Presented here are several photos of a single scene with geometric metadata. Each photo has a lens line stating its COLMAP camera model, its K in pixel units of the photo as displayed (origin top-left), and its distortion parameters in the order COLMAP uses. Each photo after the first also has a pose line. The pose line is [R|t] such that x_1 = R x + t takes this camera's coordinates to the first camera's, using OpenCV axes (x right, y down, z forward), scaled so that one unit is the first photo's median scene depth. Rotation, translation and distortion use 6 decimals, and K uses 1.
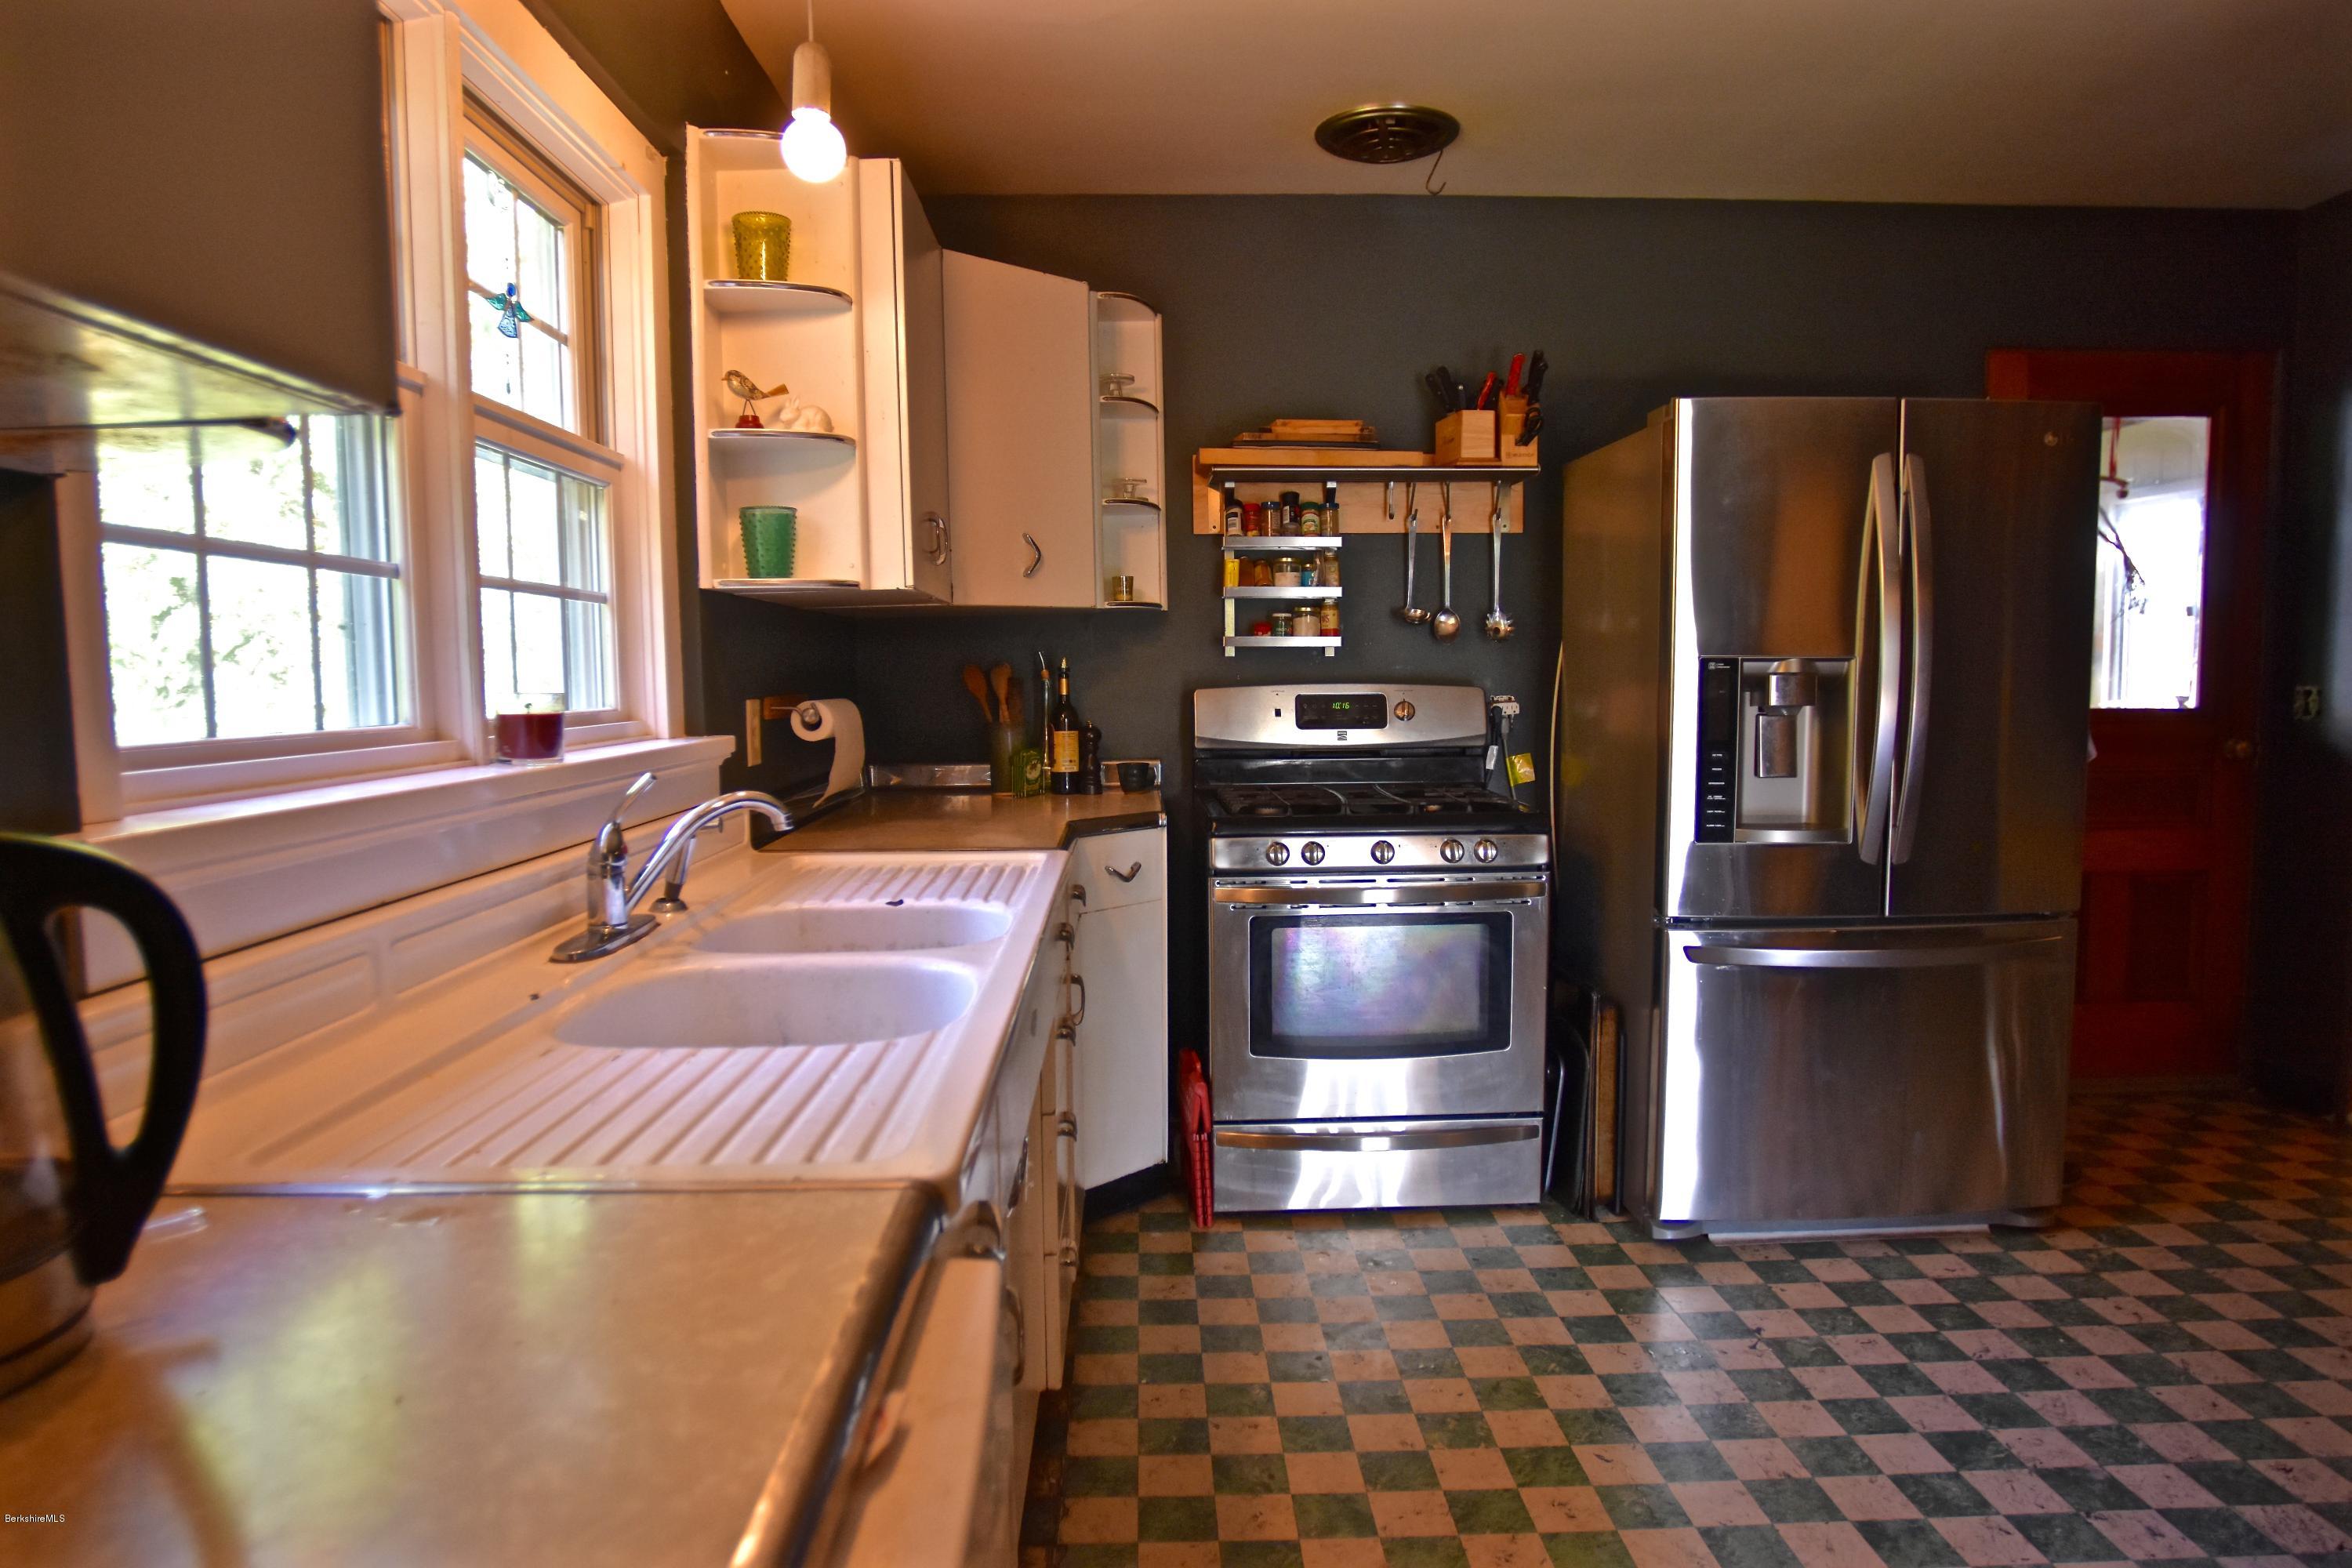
lens RADIAL K [[1439.8, 0, 1176.0], [0, 1439.8, 784.0], [0, 0, 1]] dist [-0.077459, 0.037960]
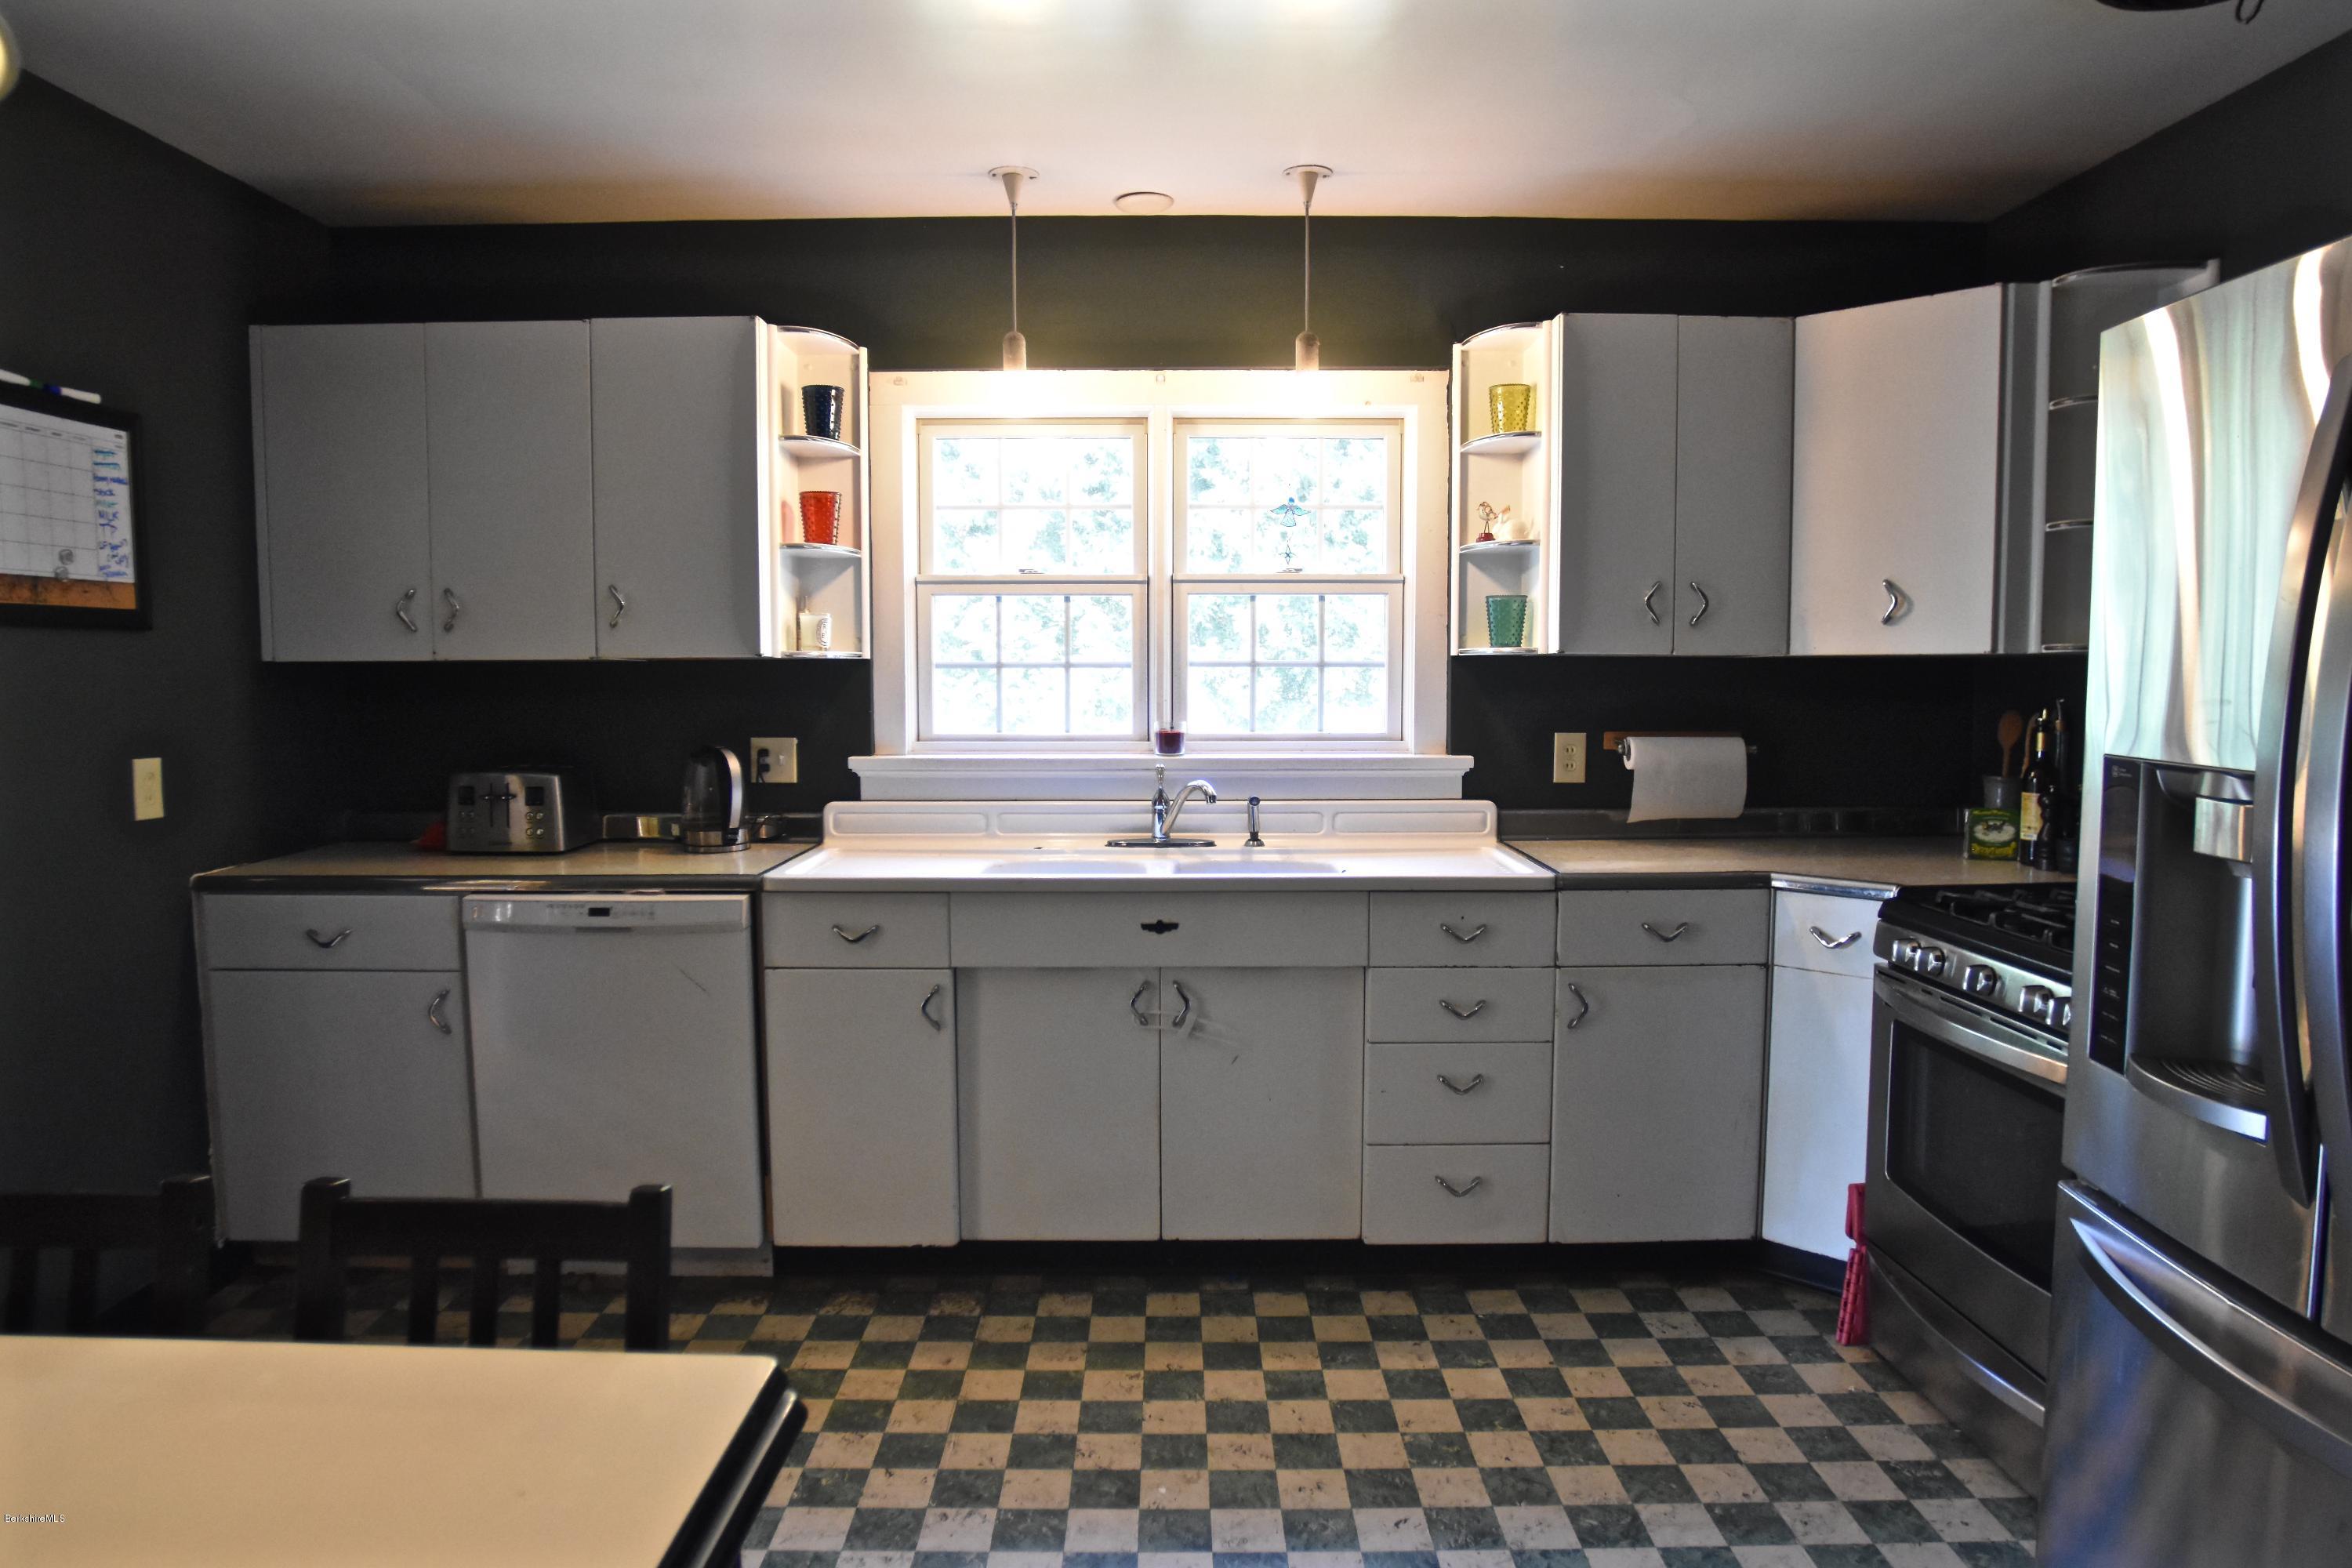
lens RADIAL K [[1439.8, 0, 1176.0], [0, 1439.8, 784.0], [0, 0, 1]] dist [-0.077459, 0.037960]
pose [[-0.018059, 0.093145, -0.995489, 0.781003], [-0.078832, 0.992419, 0.094288, -0.081357], [0.996724, 0.080179, -0.010580, 0.491410]]
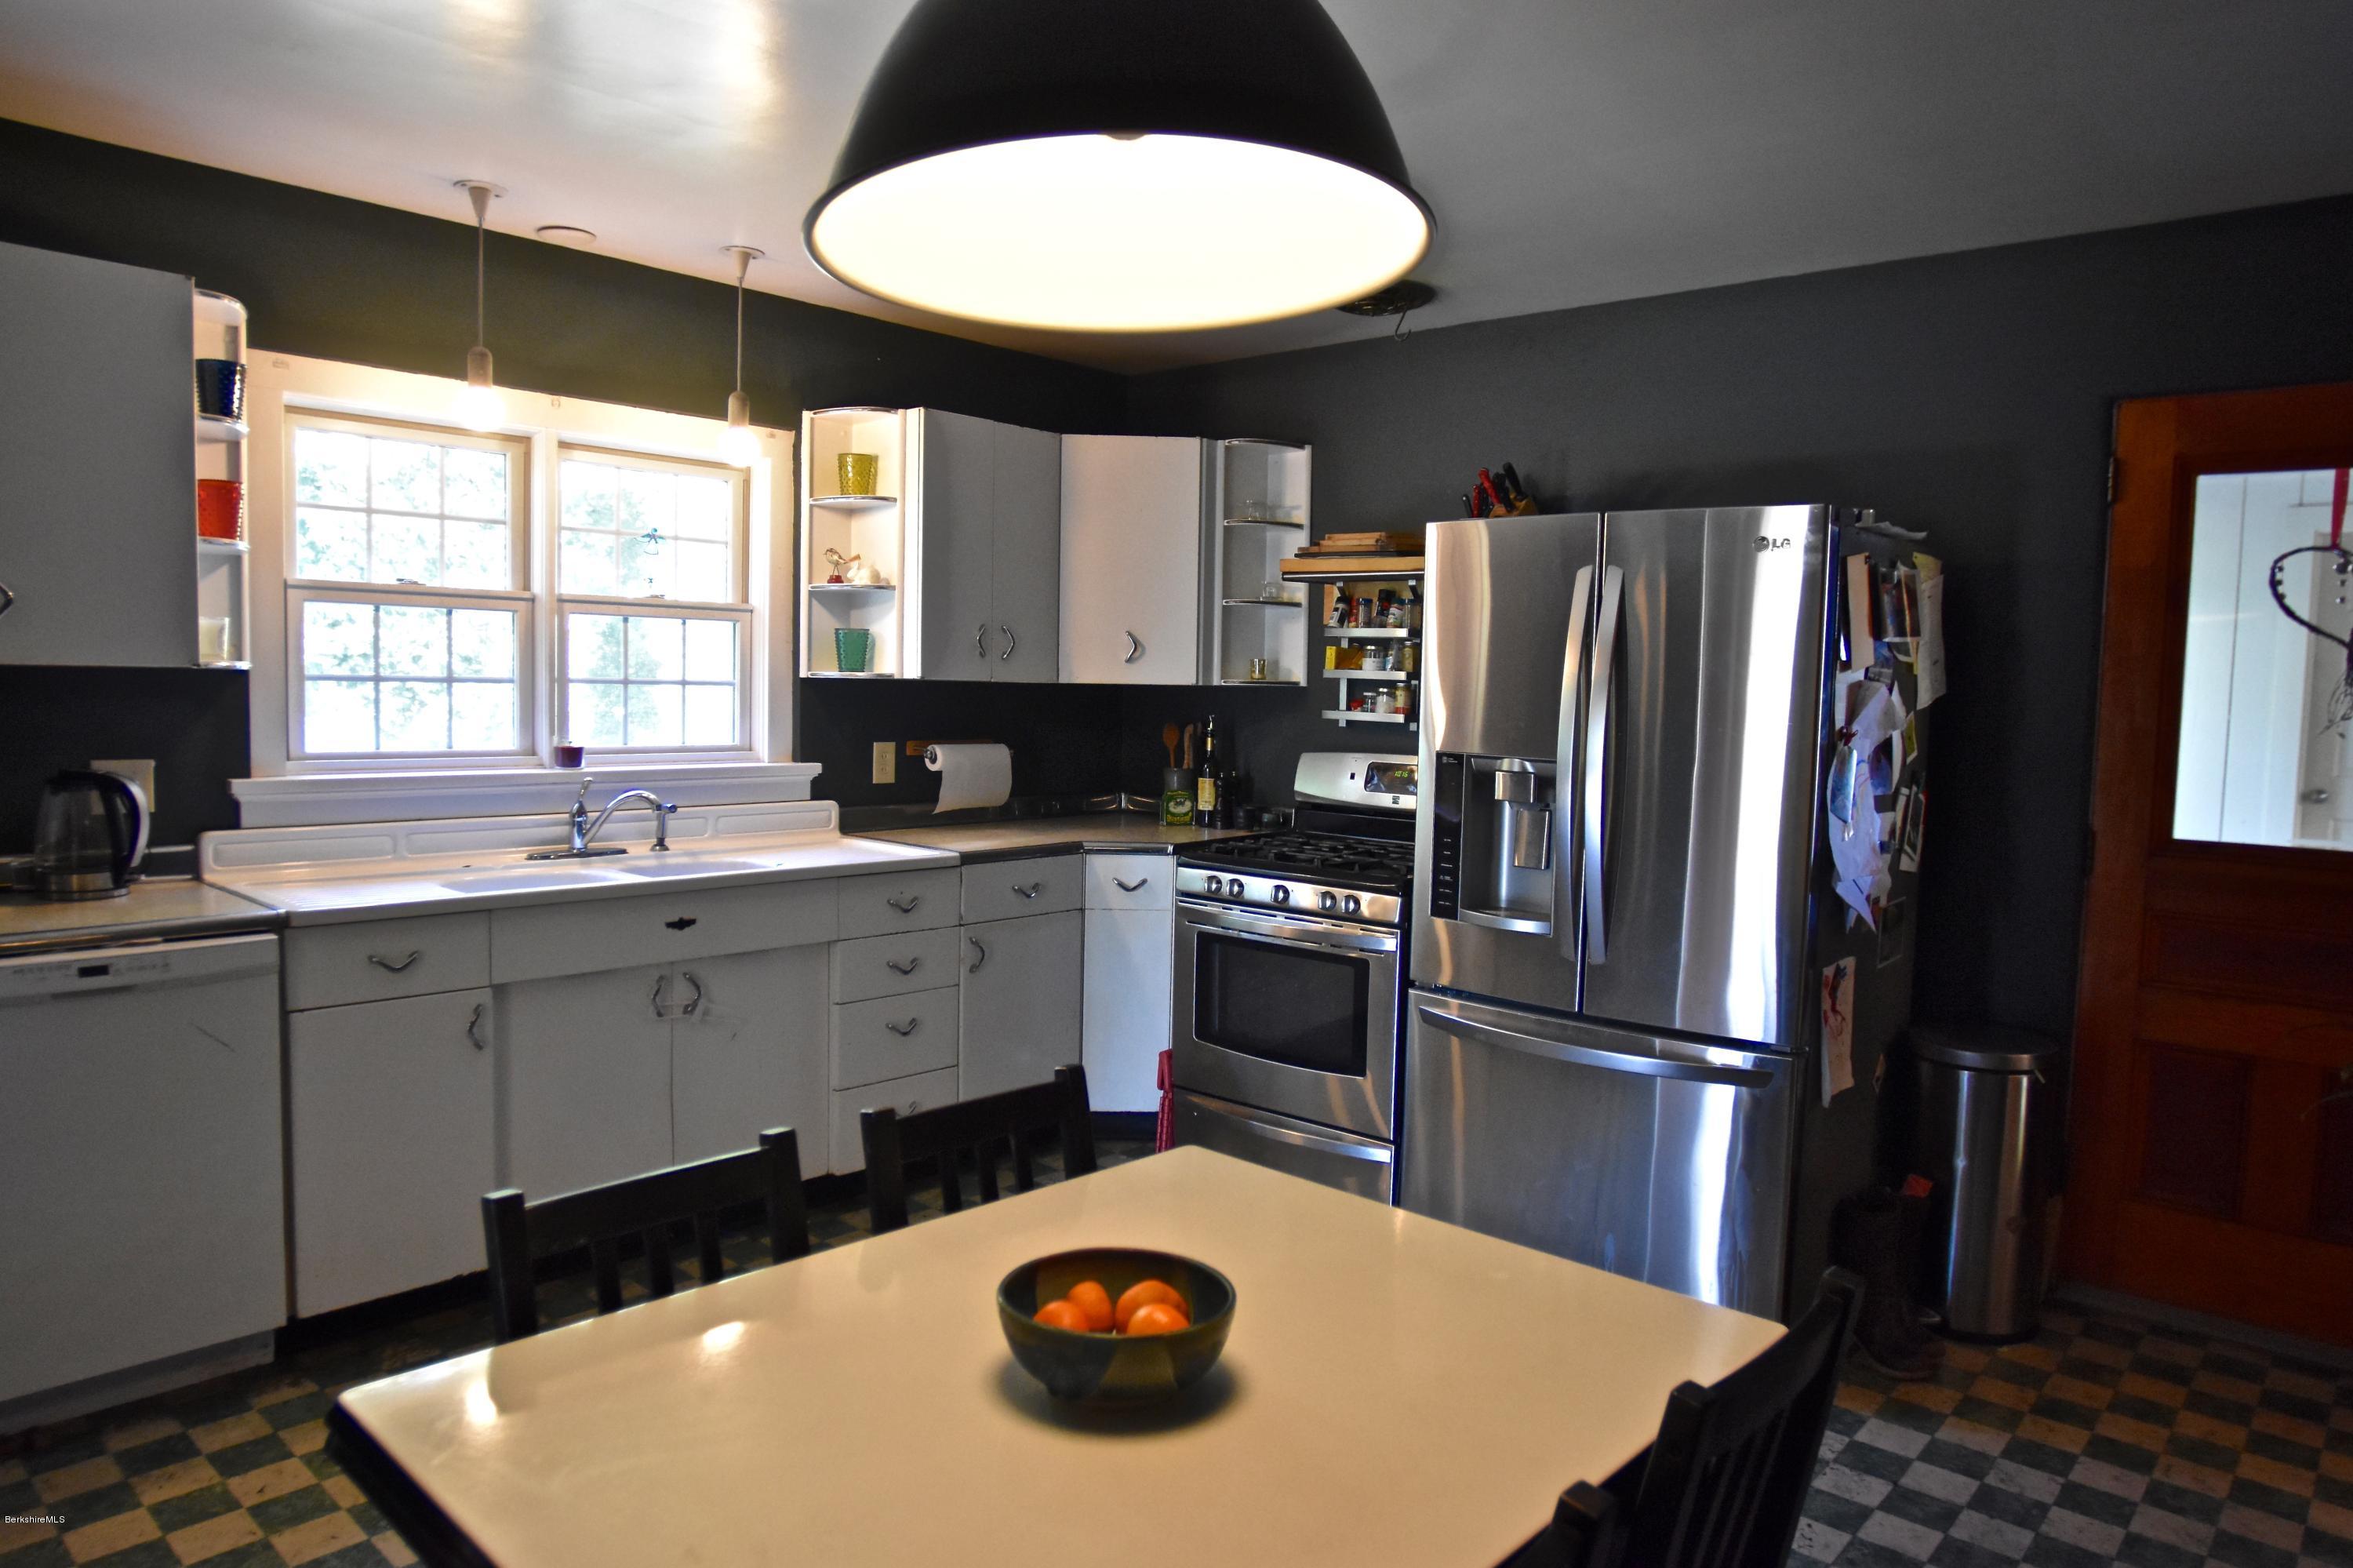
lens RADIAL K [[1492.0, 0, 1176.5], [0, 1492.0, 784.0], [0, 0, 1]] dist [-0.050468, 0.000205]
pose [[0.725096, 0.075101, -0.684540, 0.828091], [-0.087358, 0.996036, 0.016741, -0.051847], [0.683084, 0.047661, 0.728783, 0.000344]]
